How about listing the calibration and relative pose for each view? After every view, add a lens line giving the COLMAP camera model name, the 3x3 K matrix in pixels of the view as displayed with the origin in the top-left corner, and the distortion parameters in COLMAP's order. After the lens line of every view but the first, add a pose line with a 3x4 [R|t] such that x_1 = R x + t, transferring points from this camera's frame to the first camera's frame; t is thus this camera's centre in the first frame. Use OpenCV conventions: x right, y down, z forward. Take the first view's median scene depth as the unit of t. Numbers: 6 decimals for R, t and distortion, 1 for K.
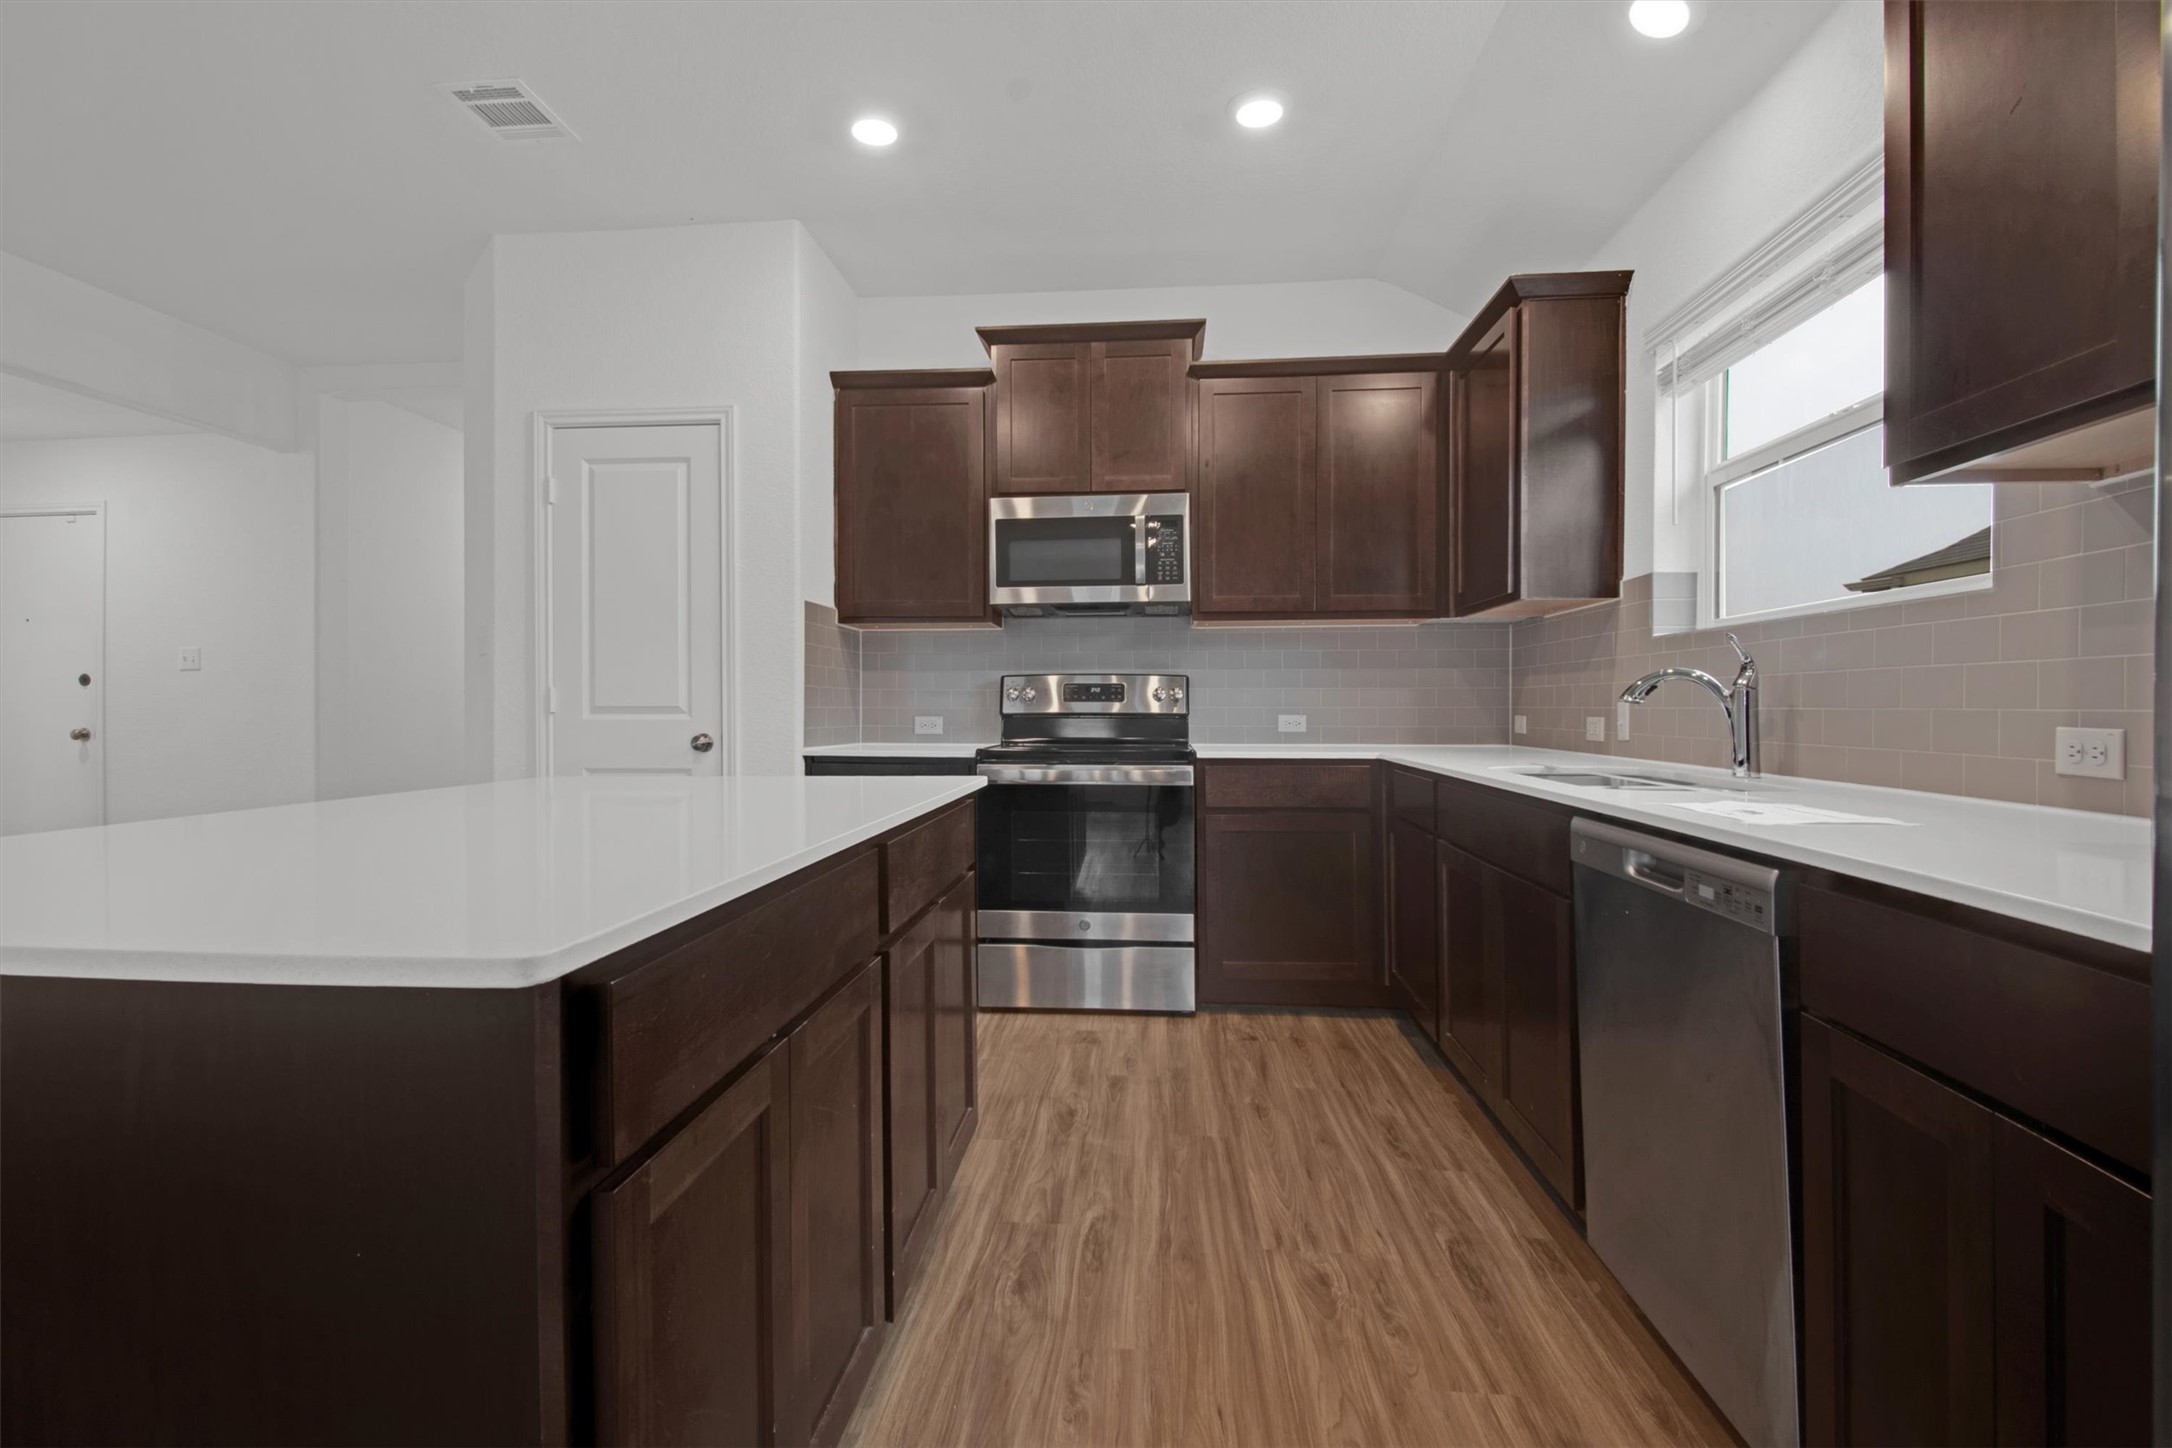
lens RADIAL K [[984.5, 0, 1108.9], [0, 984.5, 716.4], [0, 0, 1]] dist [-0.014964, -0.003419]
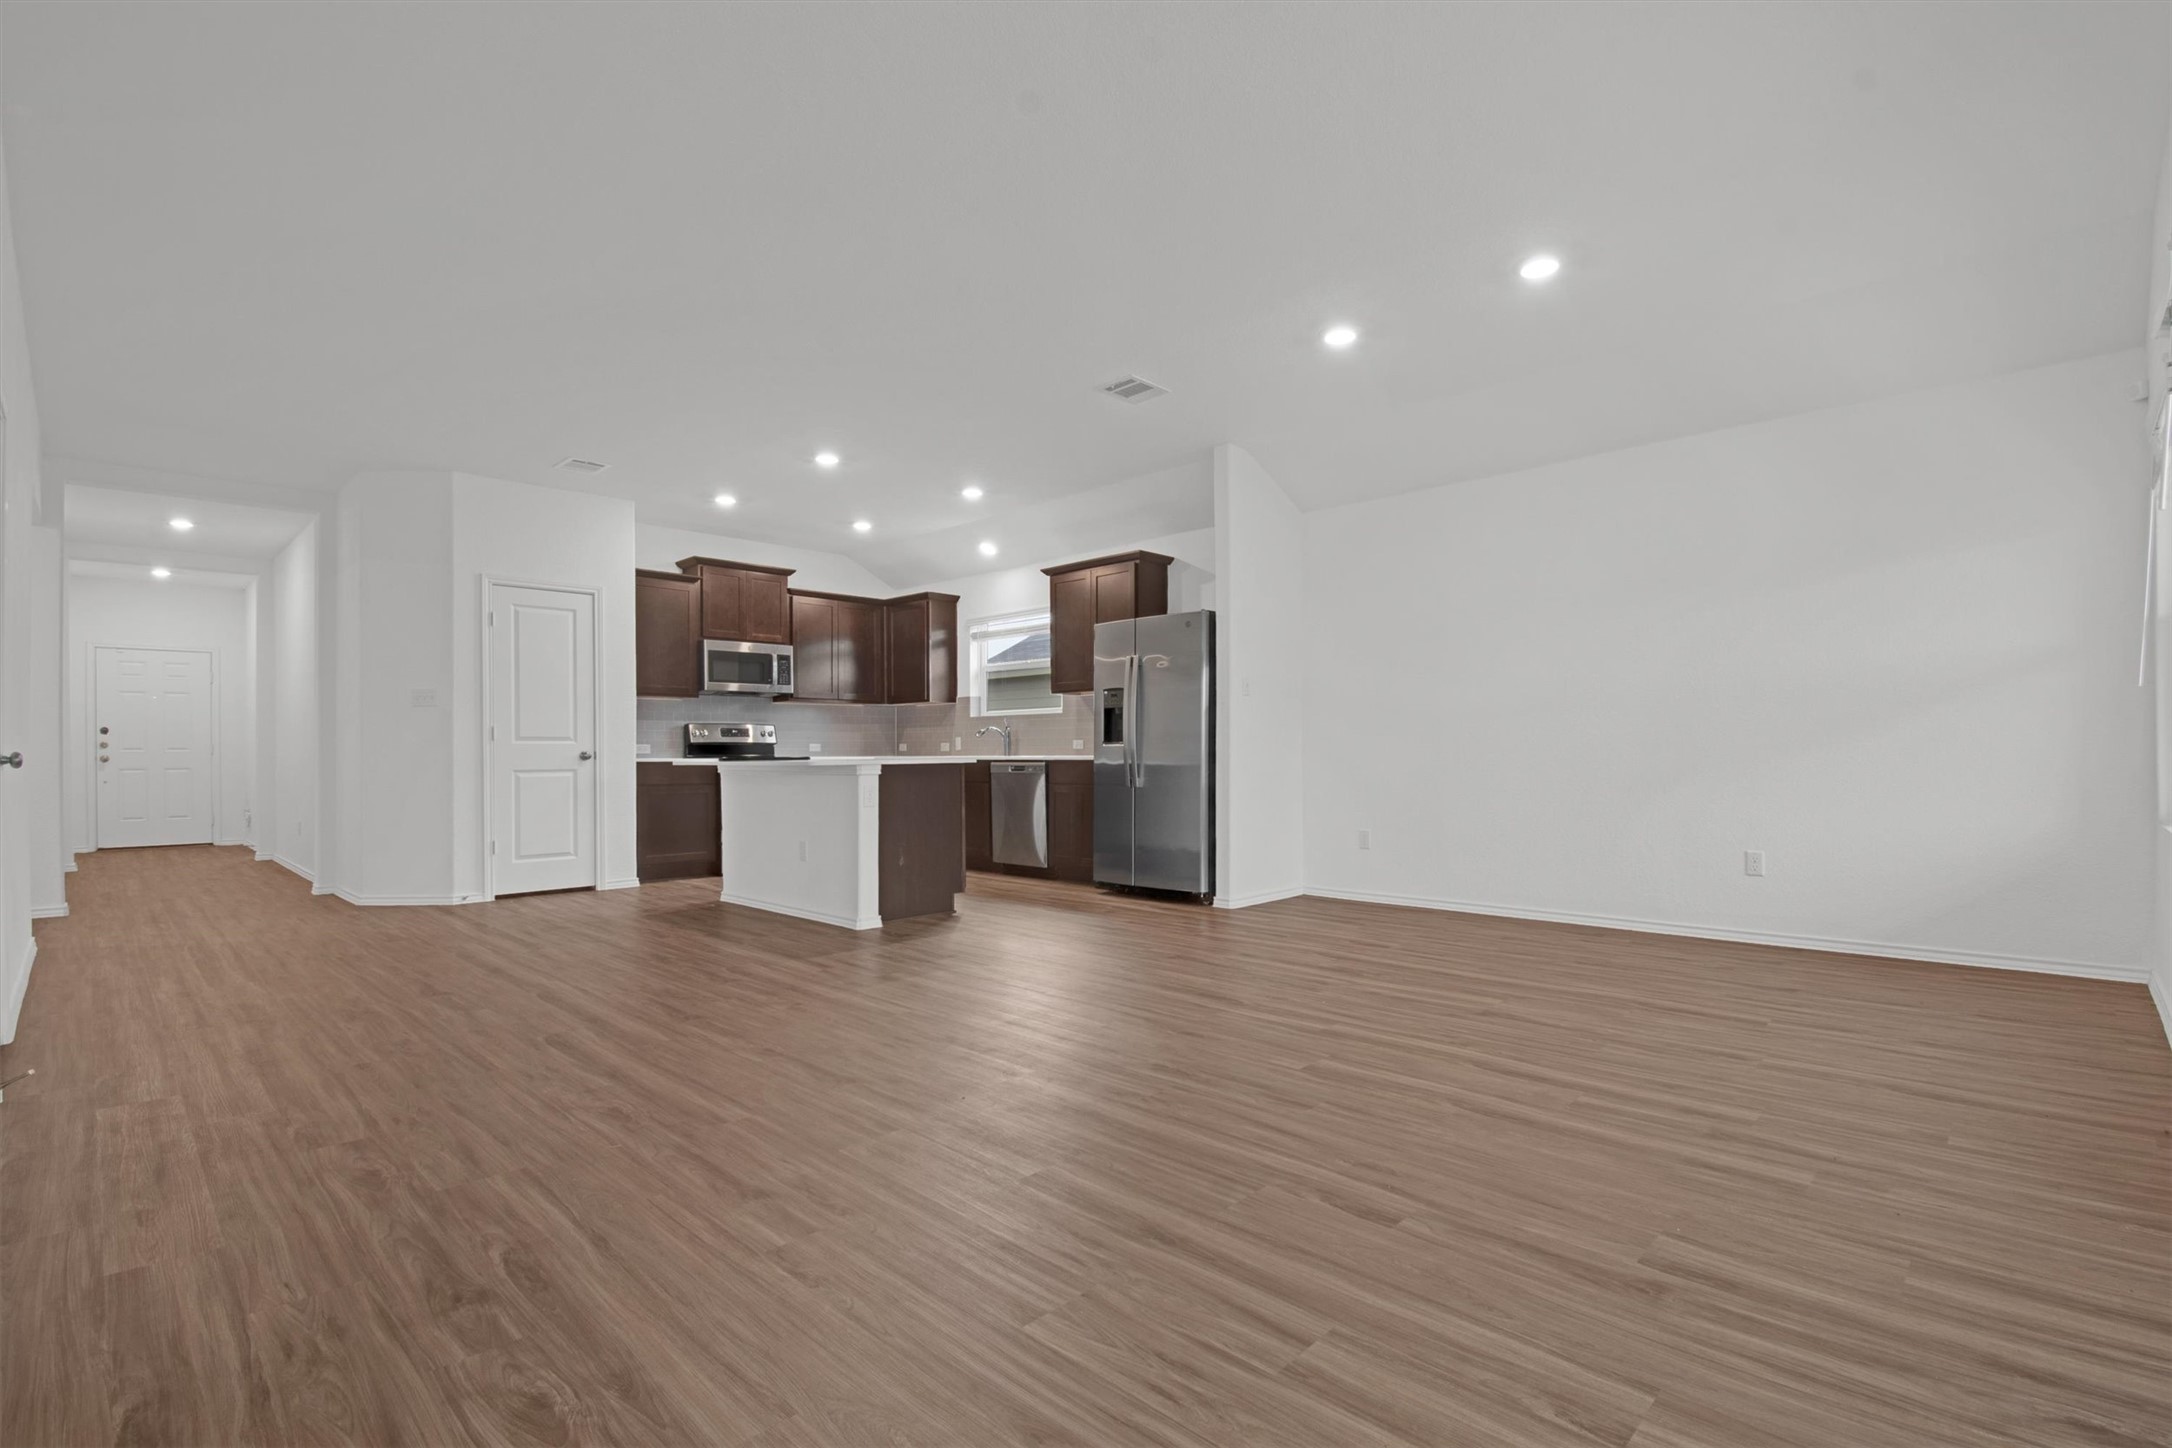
lens RADIAL K [[984.5, 0, 1140.5], [0, 984.5, 748.3], [0, 0, 1]] dist [-0.014964, -0.003419]
pose [[0.603032, -0.000650, 0.797716, -1.294803], [0.015134, 0.999829, -0.010626, 0.050067], [-0.797573, 0.018481, 0.602939, -1.060831]]
